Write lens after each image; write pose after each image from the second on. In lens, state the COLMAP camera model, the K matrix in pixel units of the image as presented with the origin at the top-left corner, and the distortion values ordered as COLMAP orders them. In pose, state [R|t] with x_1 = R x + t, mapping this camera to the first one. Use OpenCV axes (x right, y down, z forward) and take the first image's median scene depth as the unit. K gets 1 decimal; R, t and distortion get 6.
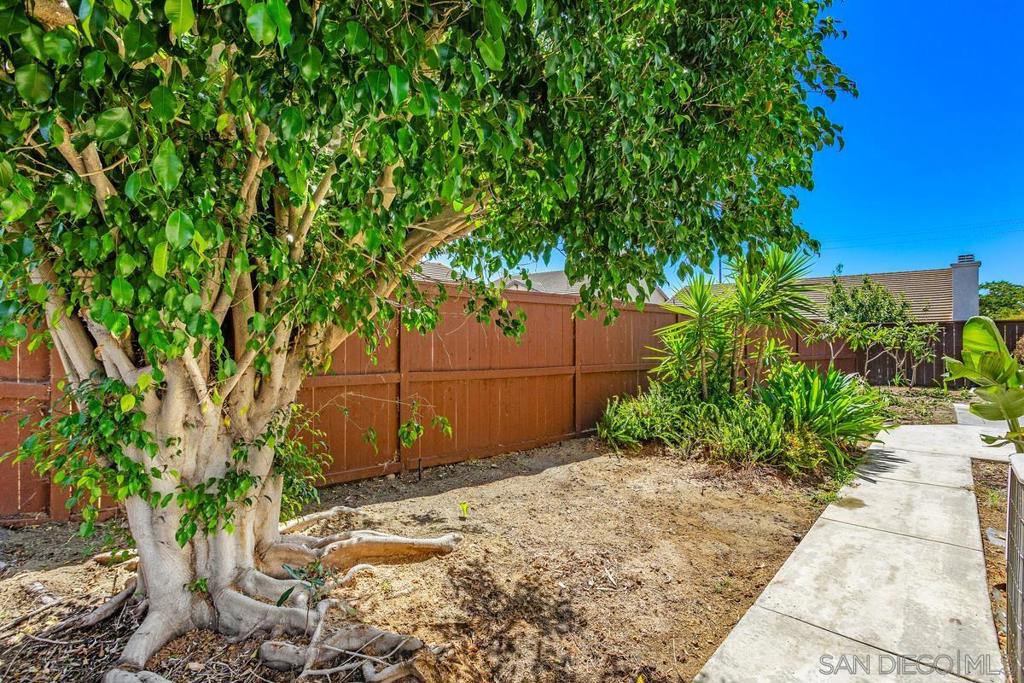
lens RADIAL K [[489.4, 0, 517.6], [0, 489.4, 340.4], [0, 0, 1]] dist [-0.038539, 0.024723]
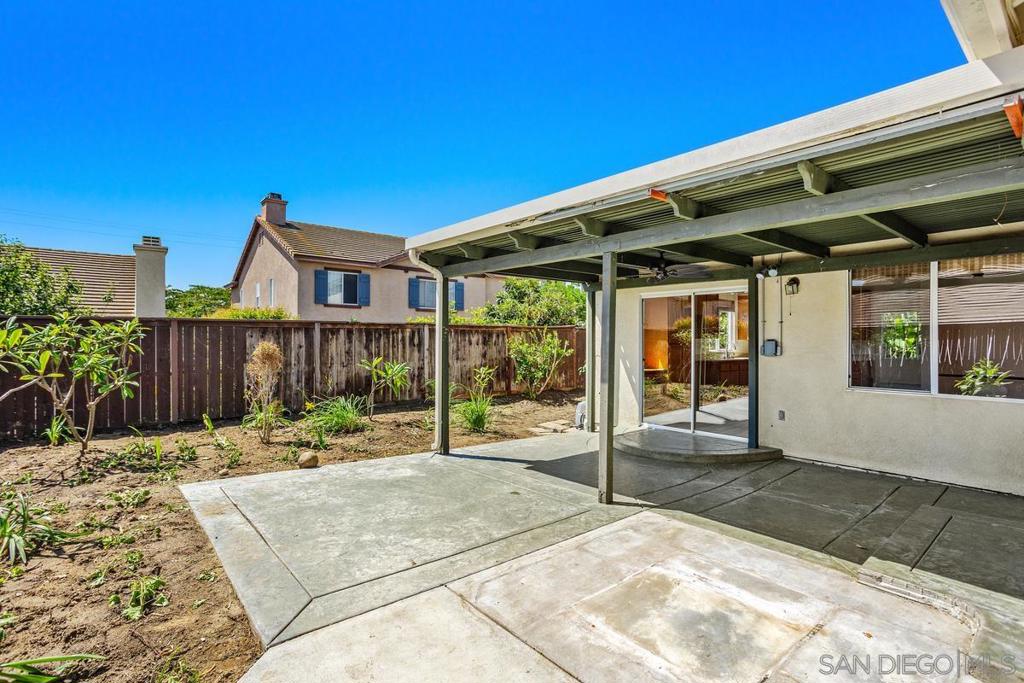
lens RADIAL K [[489.4, 0, 517.6], [0, 489.4, 340.4], [0, 0, 1]] dist [-0.038539, 0.024723]
pose [[0.143797, 0.004305, 0.989598, 0.377888], [-0.004742, 0.999982, -0.003661, -0.012394], [-0.989596, -0.004167, 0.143815, 0.475799]]
